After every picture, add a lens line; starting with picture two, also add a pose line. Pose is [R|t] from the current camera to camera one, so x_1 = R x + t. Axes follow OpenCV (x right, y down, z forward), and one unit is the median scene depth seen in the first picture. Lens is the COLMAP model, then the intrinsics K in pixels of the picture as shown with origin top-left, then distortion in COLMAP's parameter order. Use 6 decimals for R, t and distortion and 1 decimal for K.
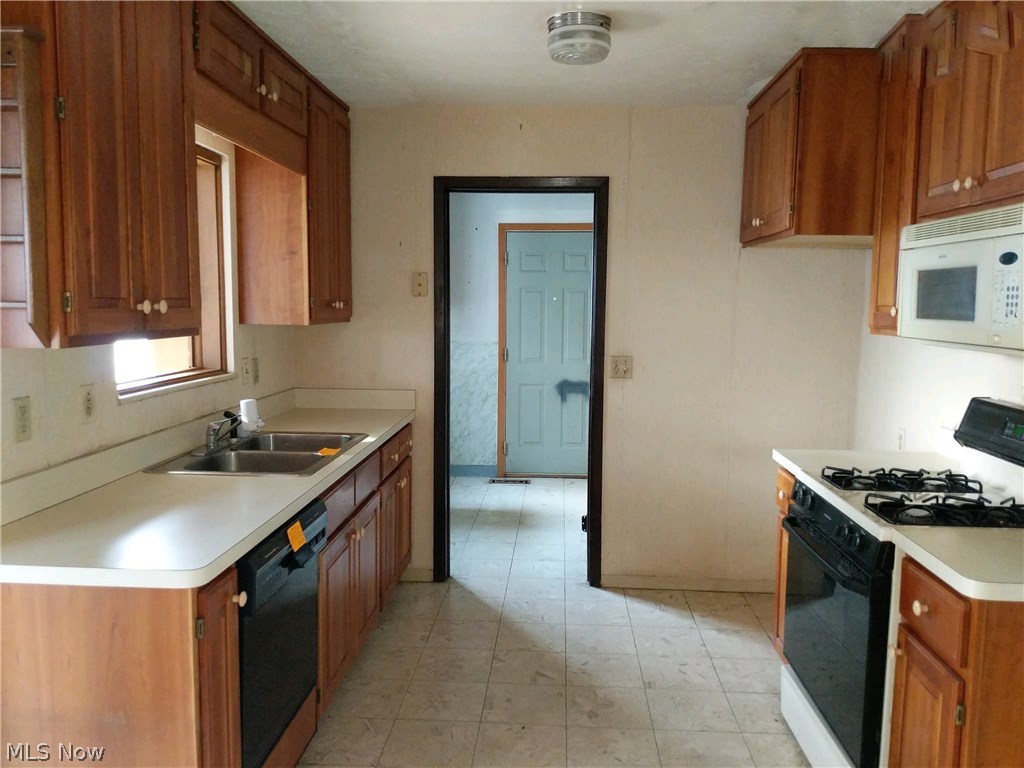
lens RADIAL K [[819.5, 0, 511.8], [0, 819.5, 382.2], [0, 0, 1]] dist [0.008797, -0.022664]
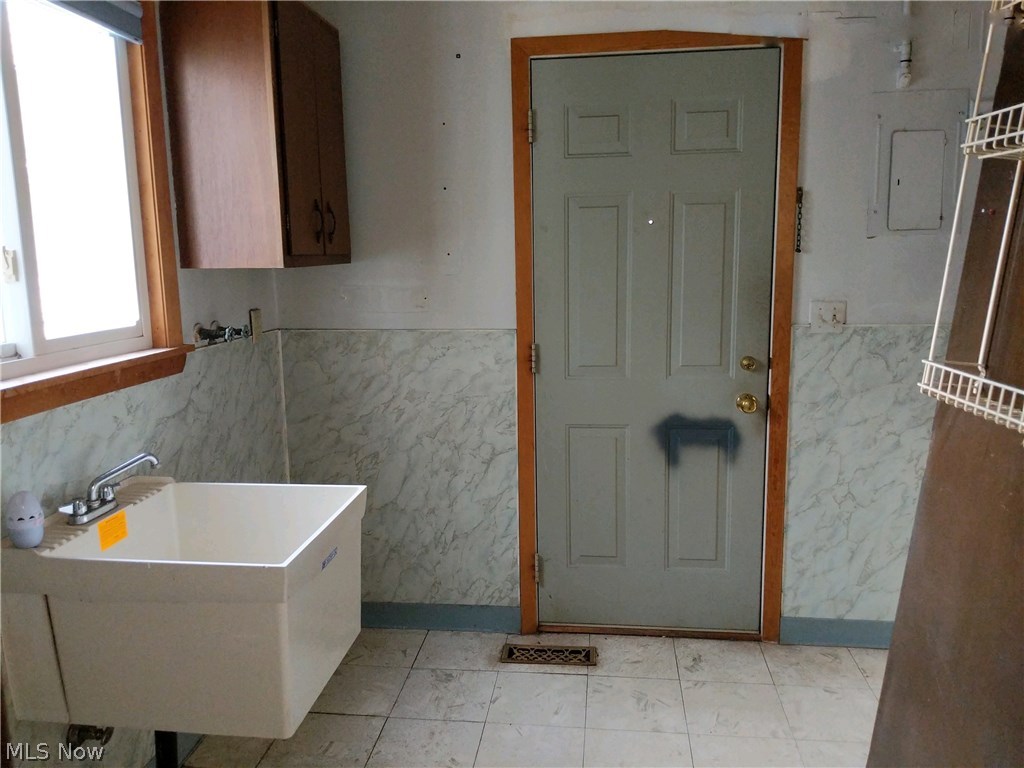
lens RADIAL K [[819.5, 0, 510.1], [0, 819.5, 389.8], [0, 0, 1]] dist [0.008797, -0.022664]
pose [[0.999021, -0.018271, -0.040280, -0.003246], [0.021042, 0.997361, 0.069491, -0.046963], [0.038904, -0.070271, 0.996769, 0.571130]]
